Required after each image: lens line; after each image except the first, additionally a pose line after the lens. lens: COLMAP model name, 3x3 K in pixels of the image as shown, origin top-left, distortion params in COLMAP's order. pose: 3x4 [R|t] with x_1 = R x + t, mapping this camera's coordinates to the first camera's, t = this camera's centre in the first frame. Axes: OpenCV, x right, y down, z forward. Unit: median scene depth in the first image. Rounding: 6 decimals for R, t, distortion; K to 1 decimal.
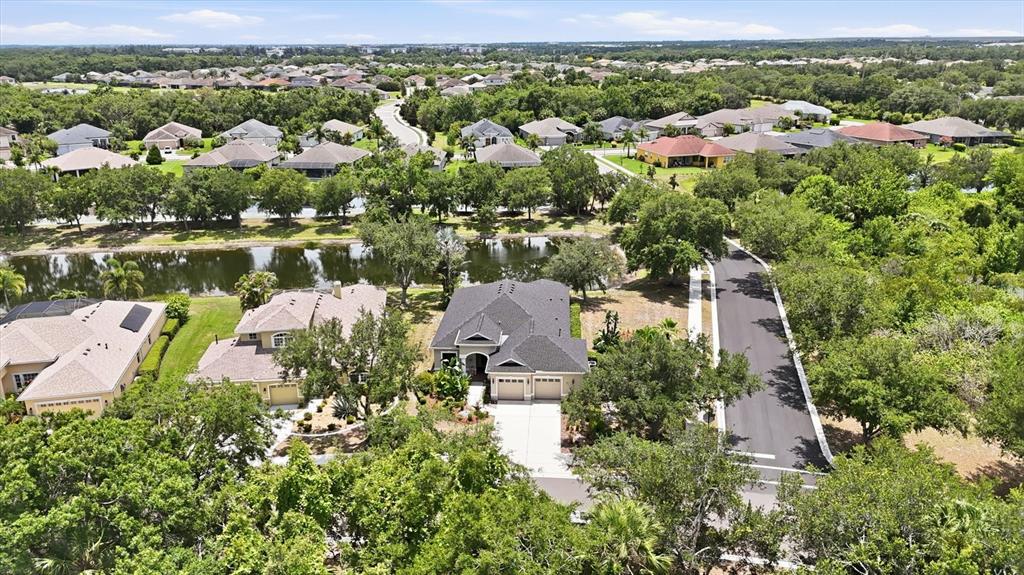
lens RADIAL K [[781.6, 0, 512.0], [0, 781.6, 287.5], [0, 0, 1]] dist [-0.003666, -0.003730]
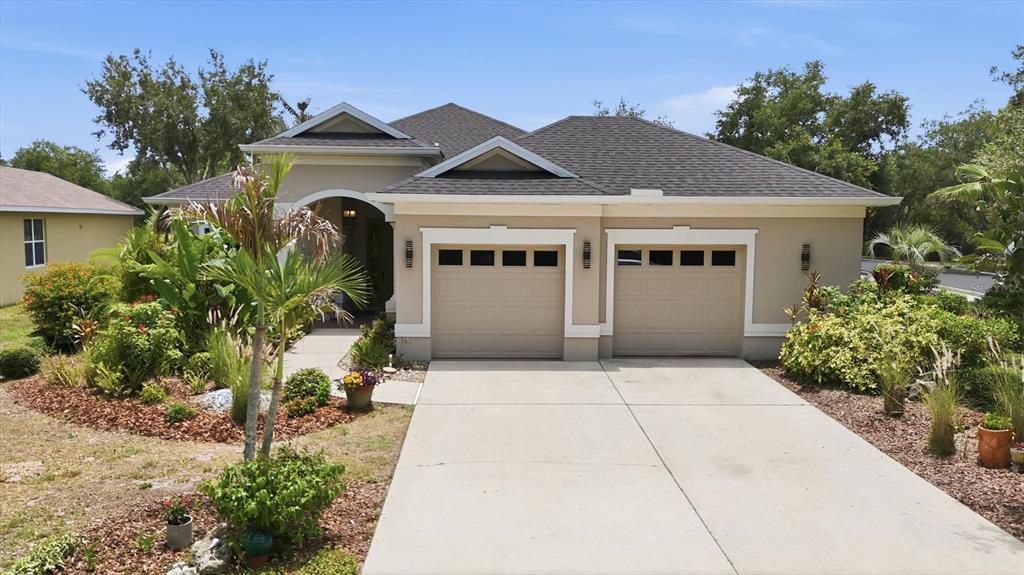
lens RADIAL K [[770.0, 0, 512.0], [0, 770.0, 287.5], [0, 0, 1]] dist [0.036421, -0.002886]
pose [[0.996996, 0.004600, 0.077316, -0.012949], [0.011682, 0.977883, -0.208824, 0.168389], [-0.076567, 0.209100, 0.974892, 0.808632]]
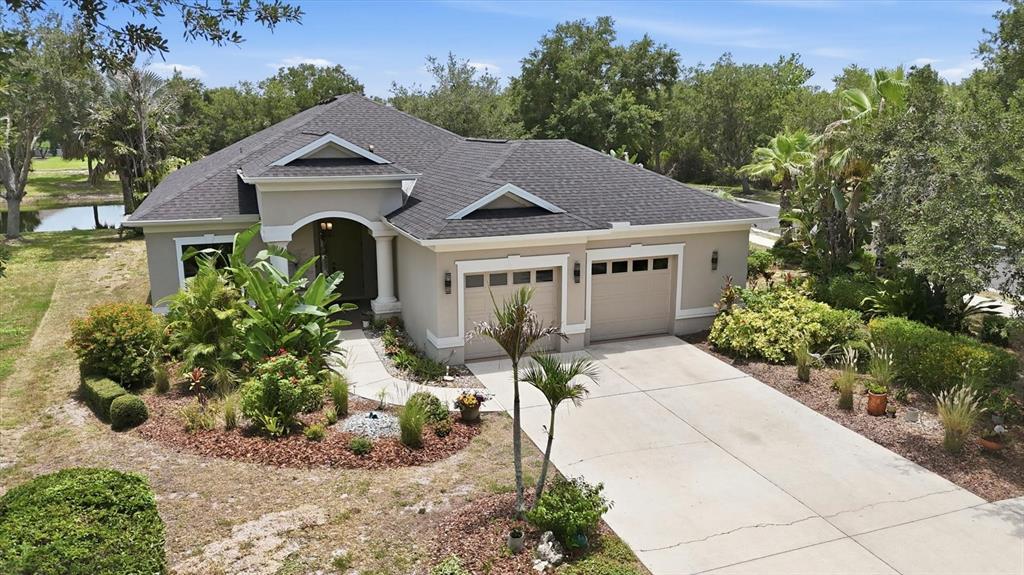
lens RADIAL K [[776.1, 0, 512.0], [0, 776.1, 287.5], [0, 0, 1]] dist [0.069363, -0.000406]
pose [[0.914707, -0.084368, 0.395213, -0.101134], [0.116326, 0.991542, -0.057563, 0.137420], [-0.387014, 0.098627, 0.916784, 0.766808]]
